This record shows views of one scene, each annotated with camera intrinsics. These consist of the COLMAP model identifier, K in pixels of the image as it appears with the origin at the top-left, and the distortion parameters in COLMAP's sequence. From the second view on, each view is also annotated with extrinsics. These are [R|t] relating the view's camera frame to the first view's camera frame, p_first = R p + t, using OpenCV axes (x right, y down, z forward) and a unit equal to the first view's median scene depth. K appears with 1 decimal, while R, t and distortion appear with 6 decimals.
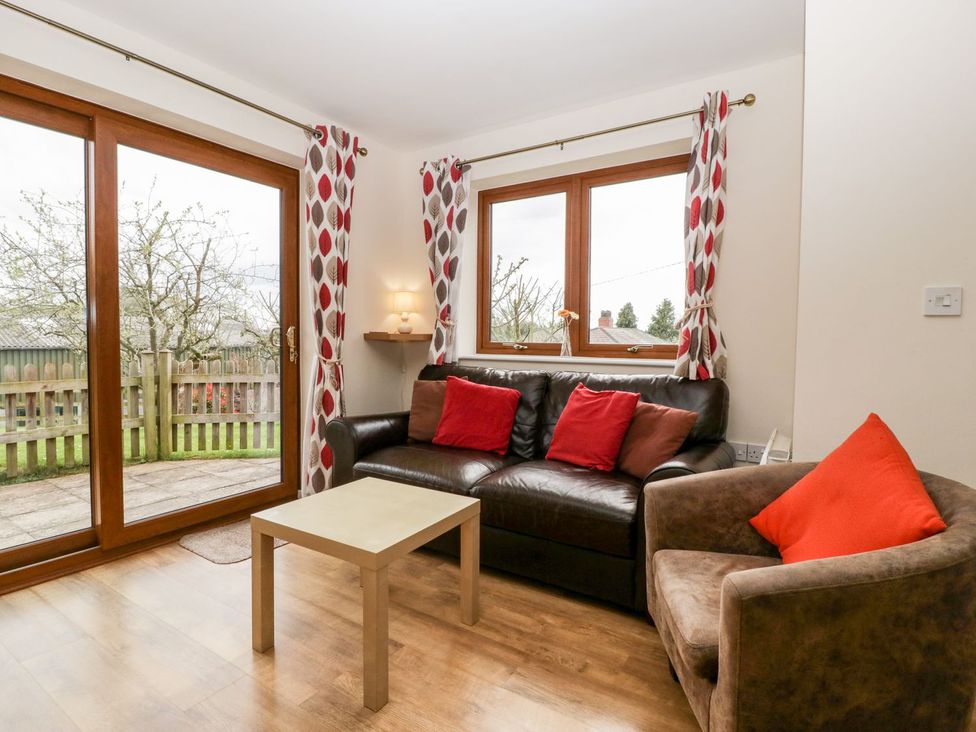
lens RADIAL K [[503.9, 0, 488.0], [0, 503.9, 357.2], [0, 0, 1]] dist [-0.005010, -0.001260]
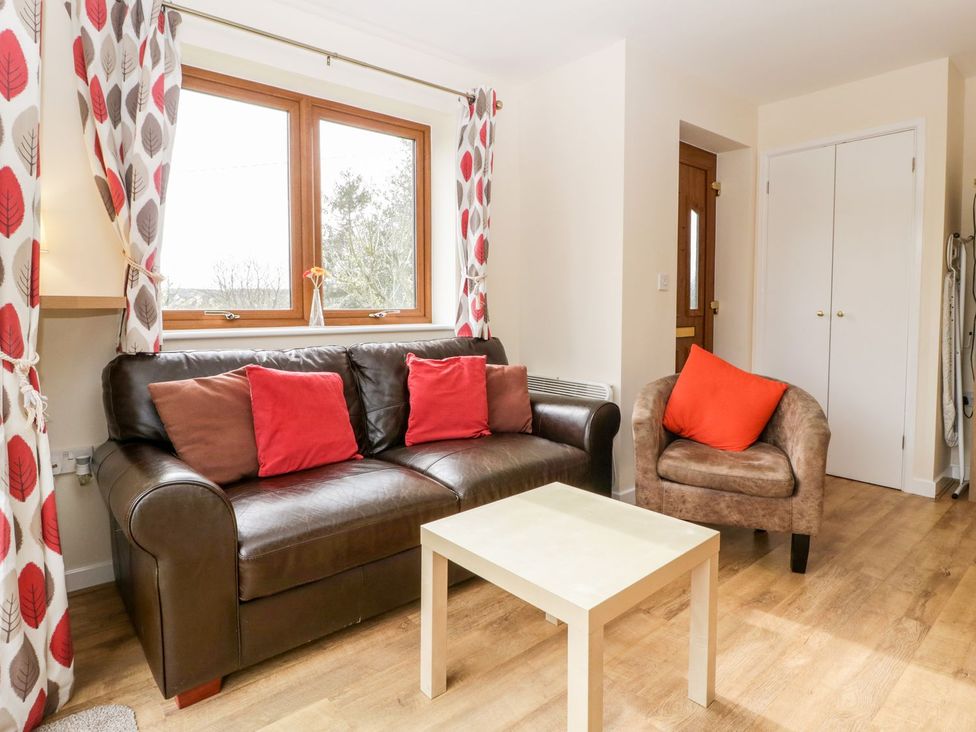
lens RADIAL K [[528.4, 0, 488.4], [0, 528.4, 339.4], [0, 0, 1]] dist [-0.038385, -0.000360]
pose [[0.305971, -0.065902, 0.949757, -0.580908], [0.038097, 0.997650, 0.056952, -0.018765], [-0.951278, 0.018757, 0.307762, 0.518714]]
